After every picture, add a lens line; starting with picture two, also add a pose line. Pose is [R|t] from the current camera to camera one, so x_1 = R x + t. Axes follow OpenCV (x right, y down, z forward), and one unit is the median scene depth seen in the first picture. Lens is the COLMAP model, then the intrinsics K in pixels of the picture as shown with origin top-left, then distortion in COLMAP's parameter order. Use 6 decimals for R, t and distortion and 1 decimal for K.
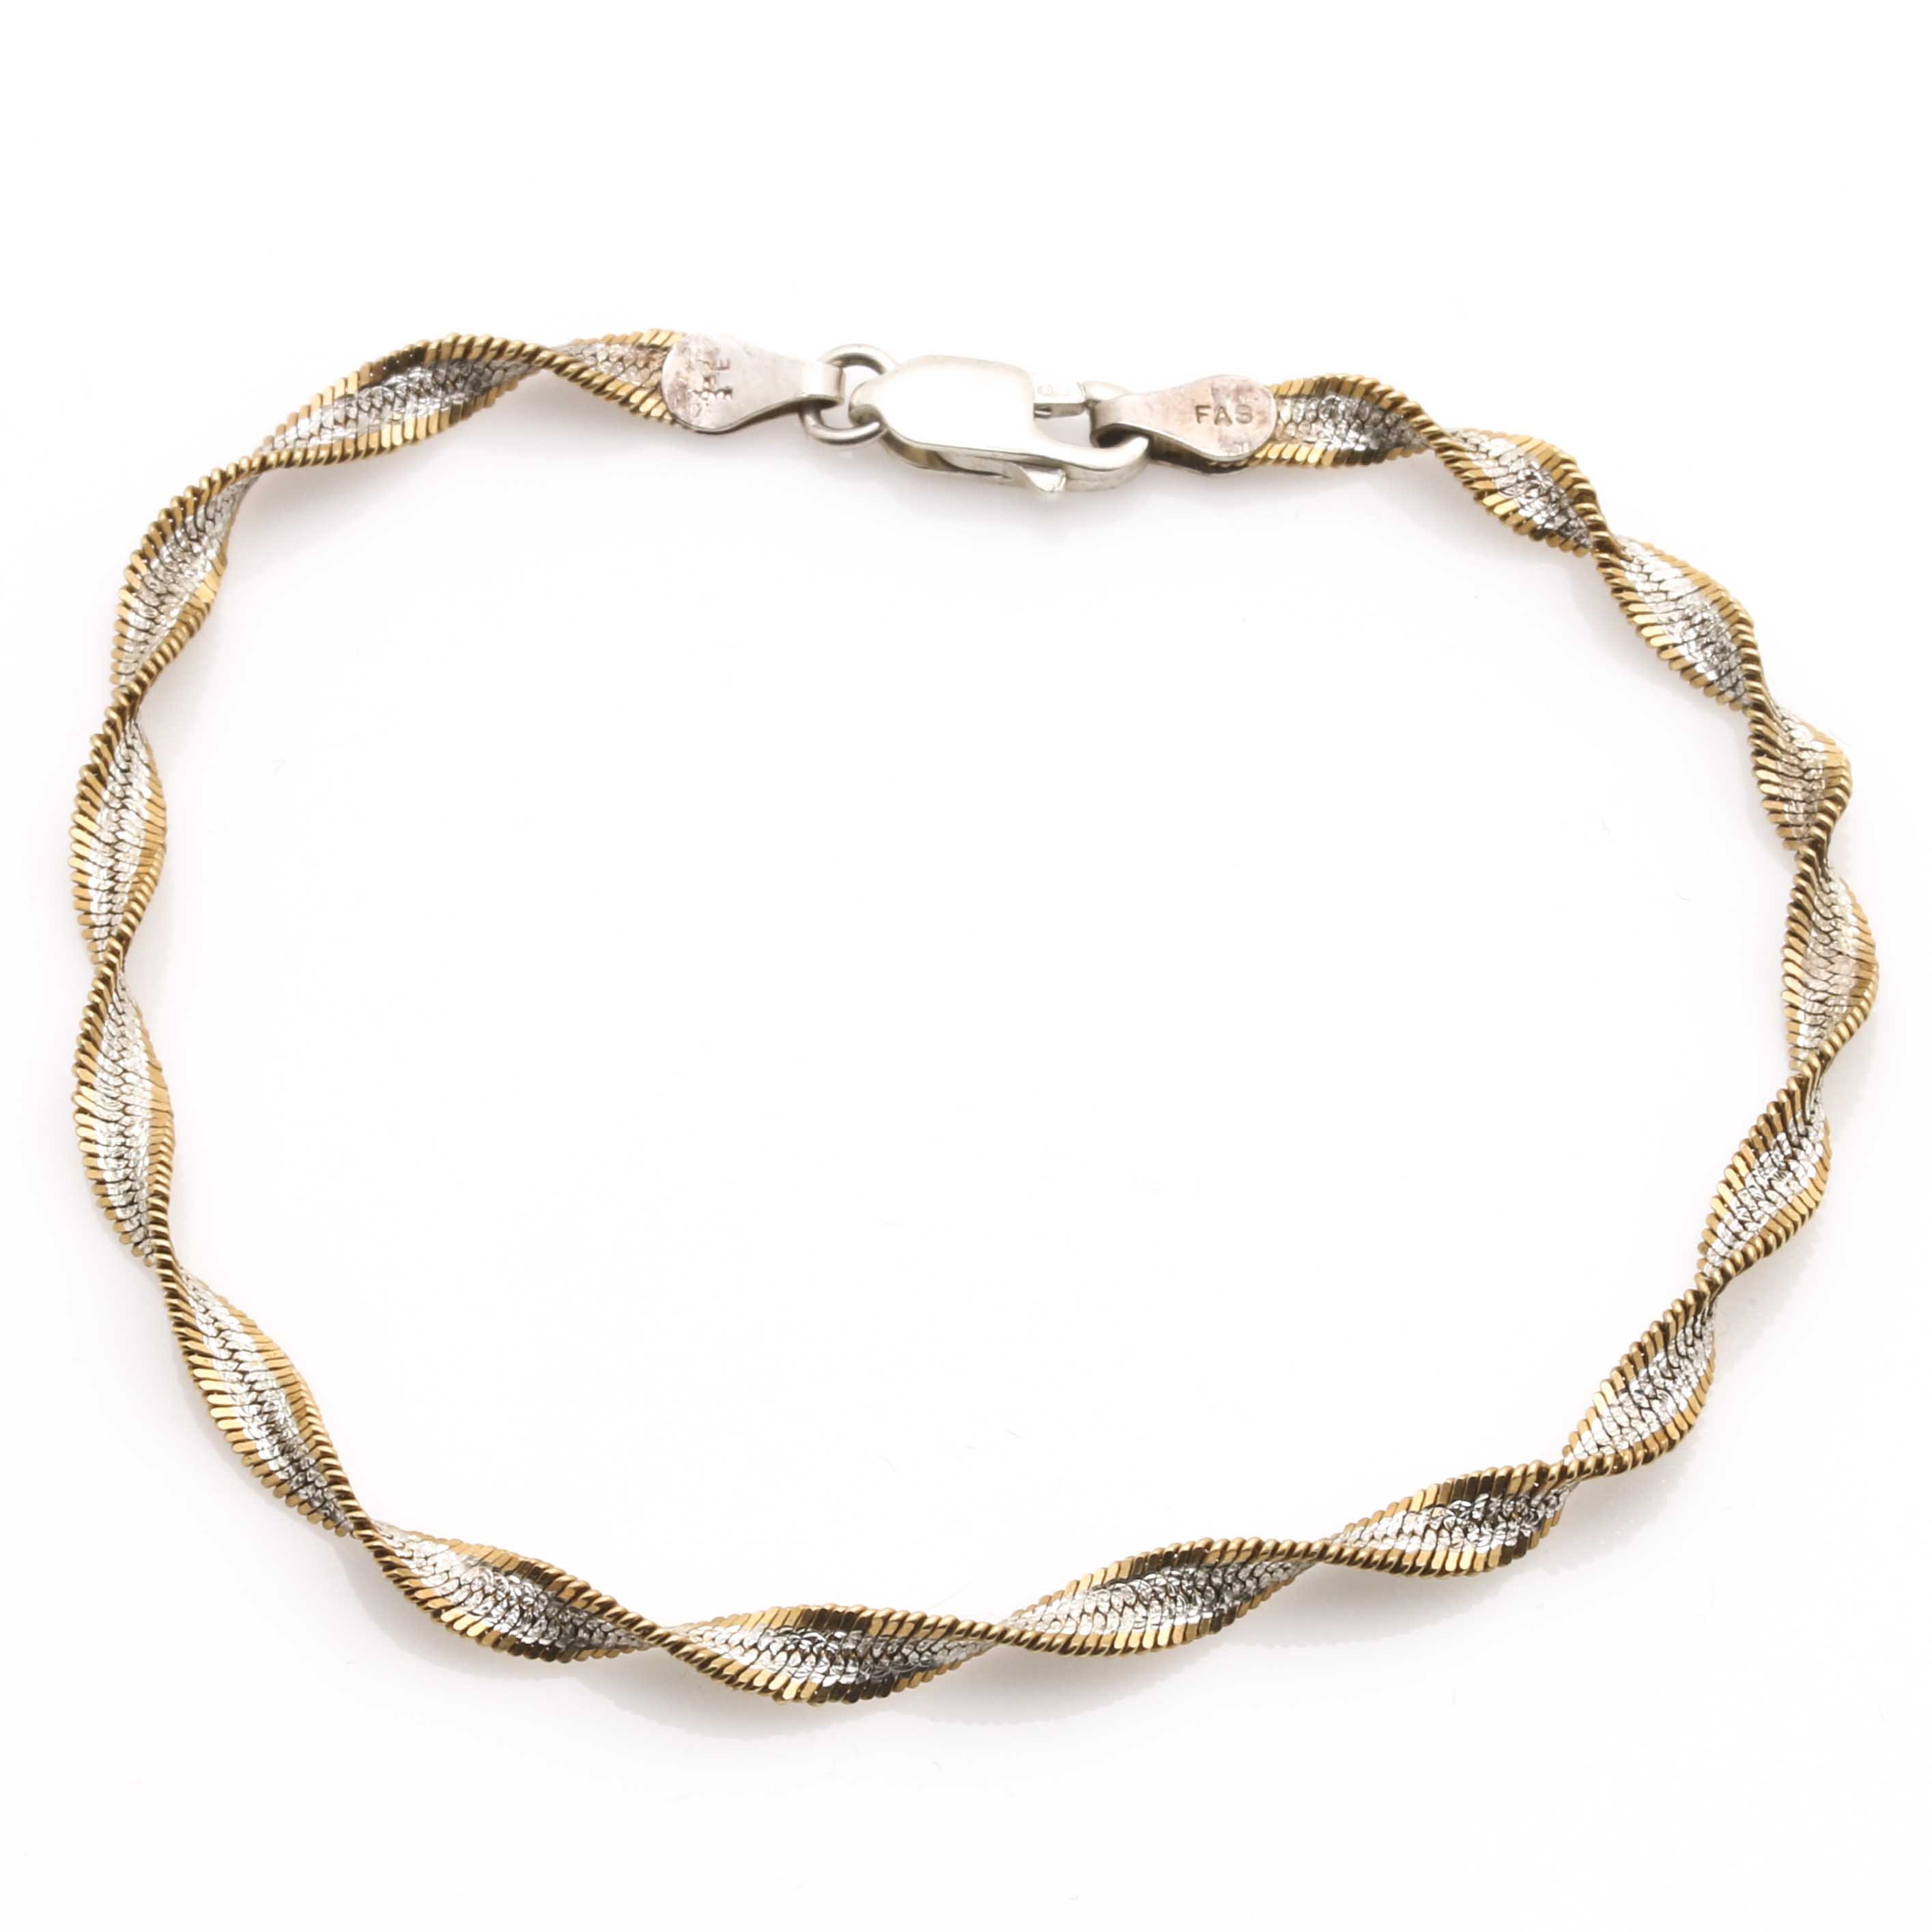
lens RADIAL K [[10736.6, 0, 967.3], [0, 10736.6, 966.6], [0, 0, 1]] dist [-0.175540, 0.000000]
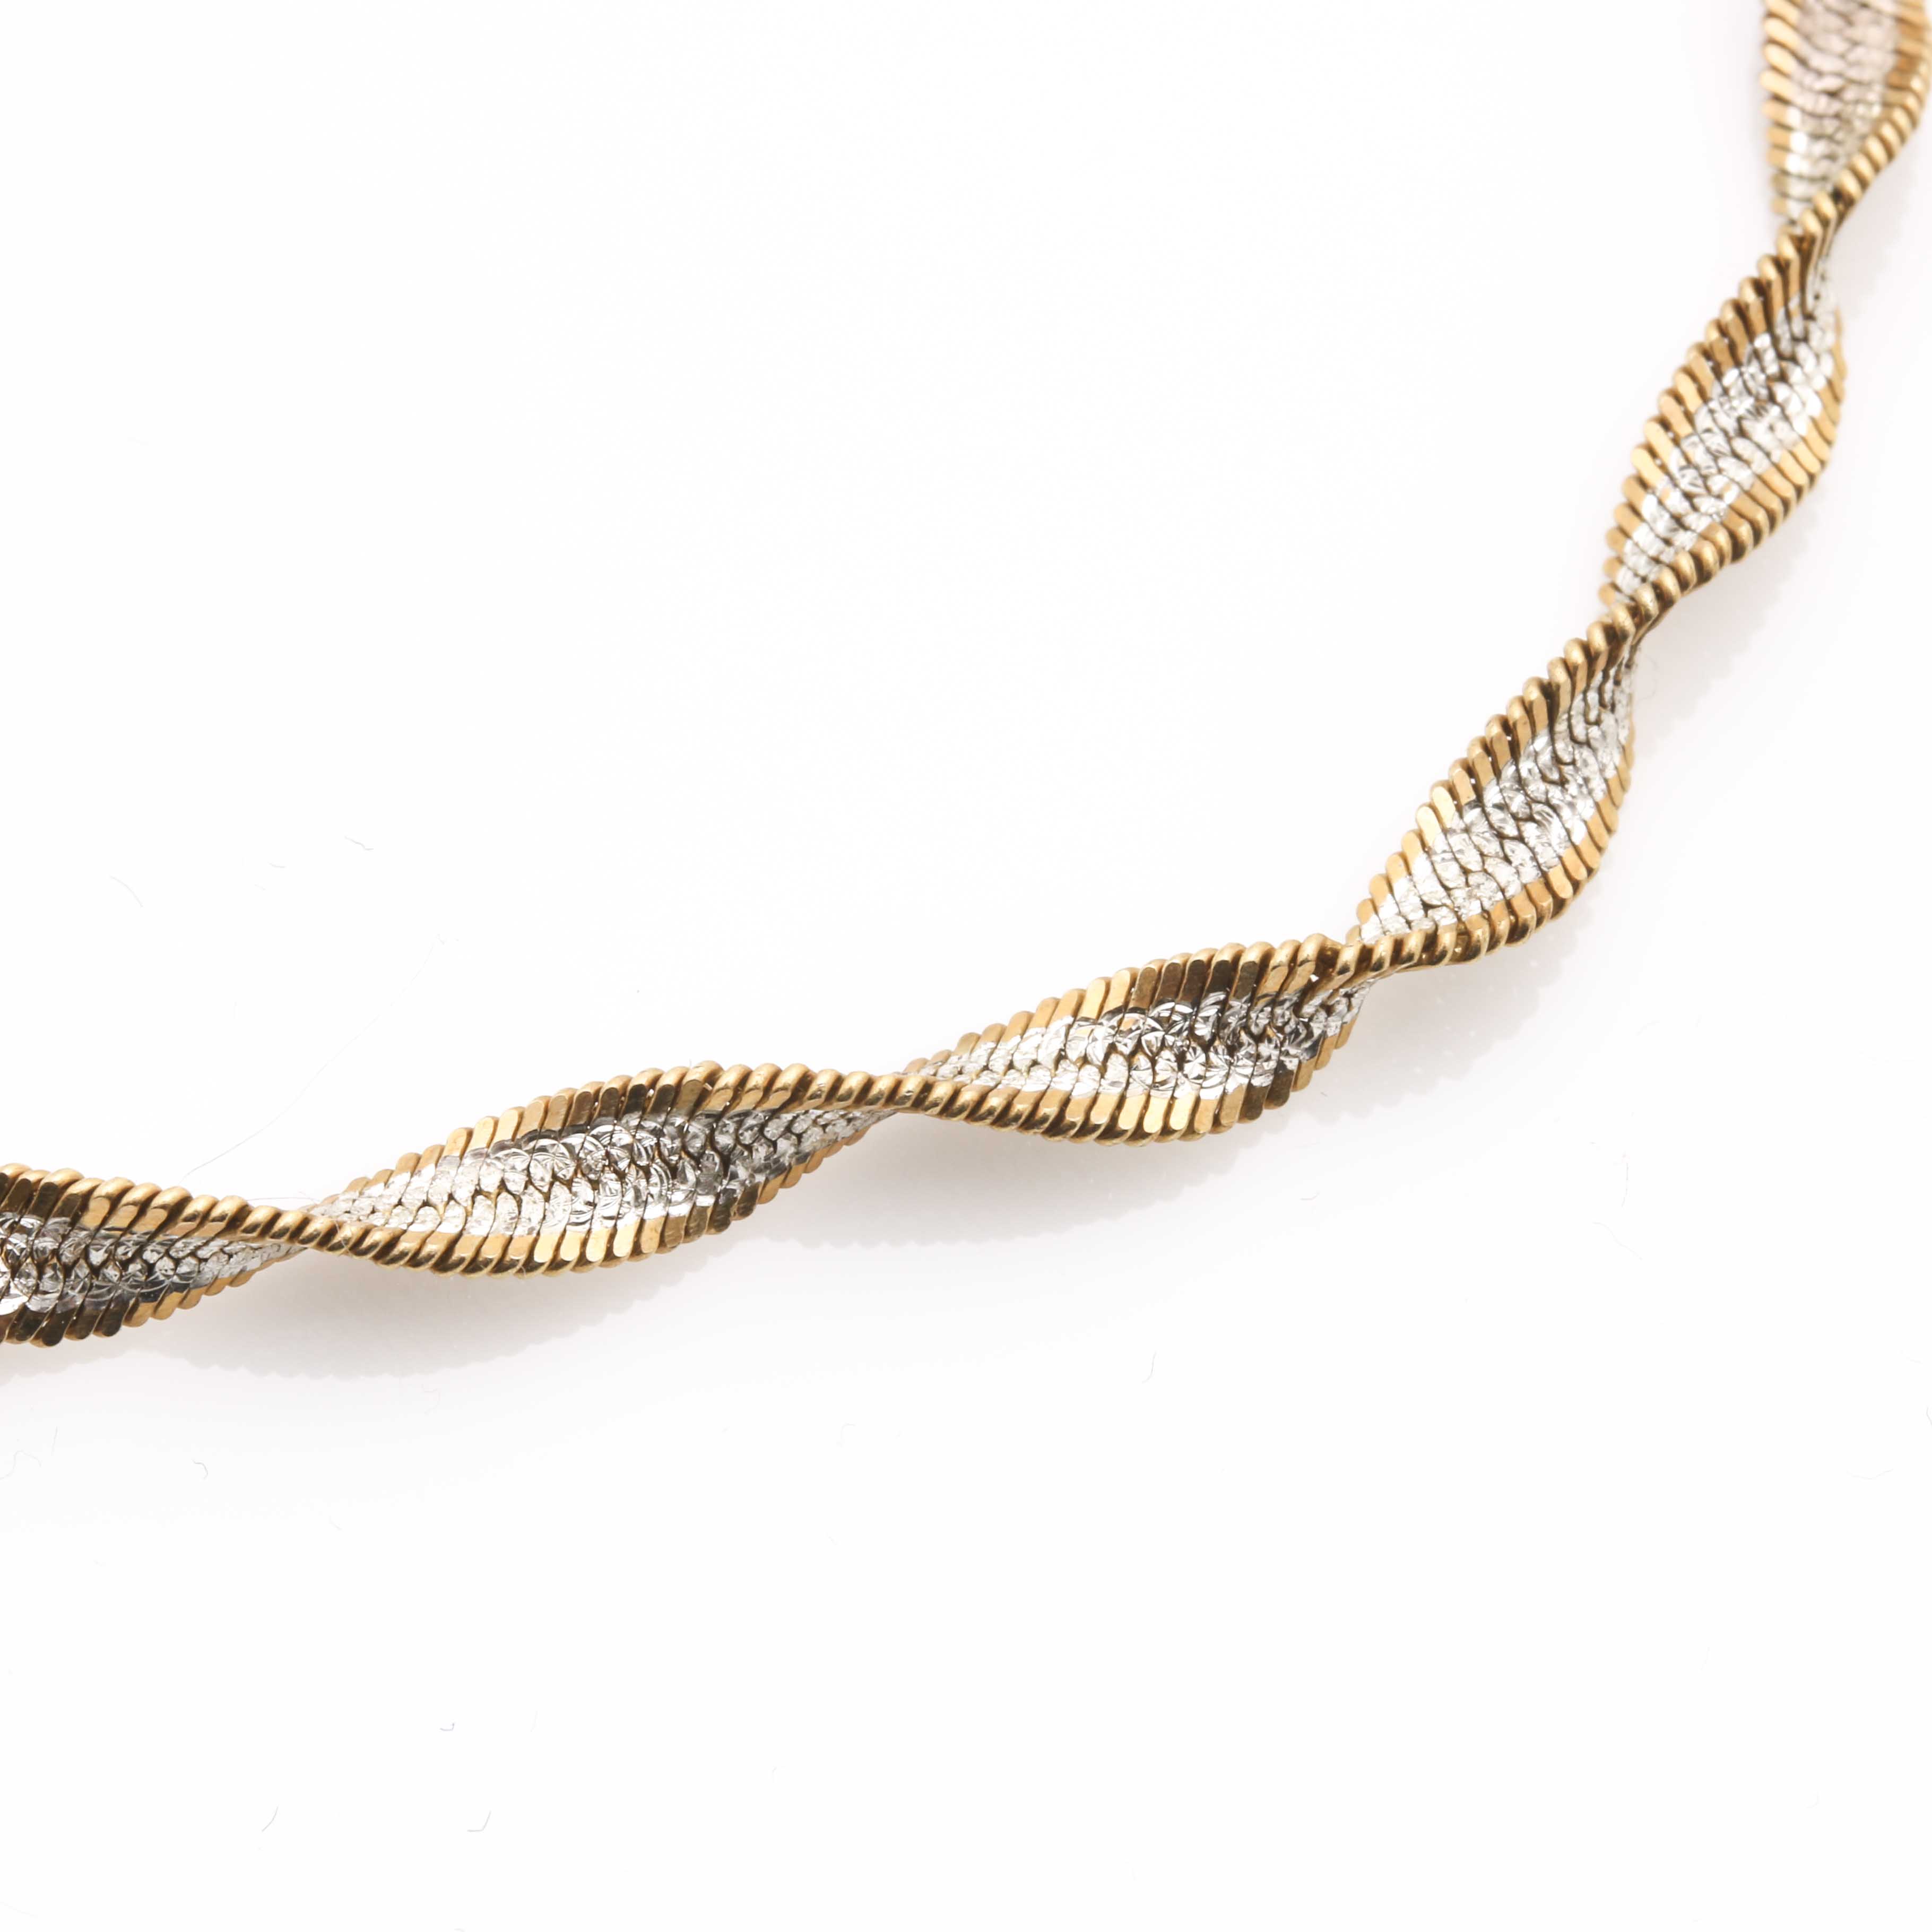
lens RADIAL K [[10736.6, 0, 963.3], [0, 10736.6, 966.0], [0, 0, 1]] dist [-0.175540, 0.000000]
pose [[0.997285, 0.023667, 0.069736, -0.002889], [-0.031778, 0.992553, 0.117599, -0.016037], [-0.066433, -0.119496, 0.990610, 0.458851]]
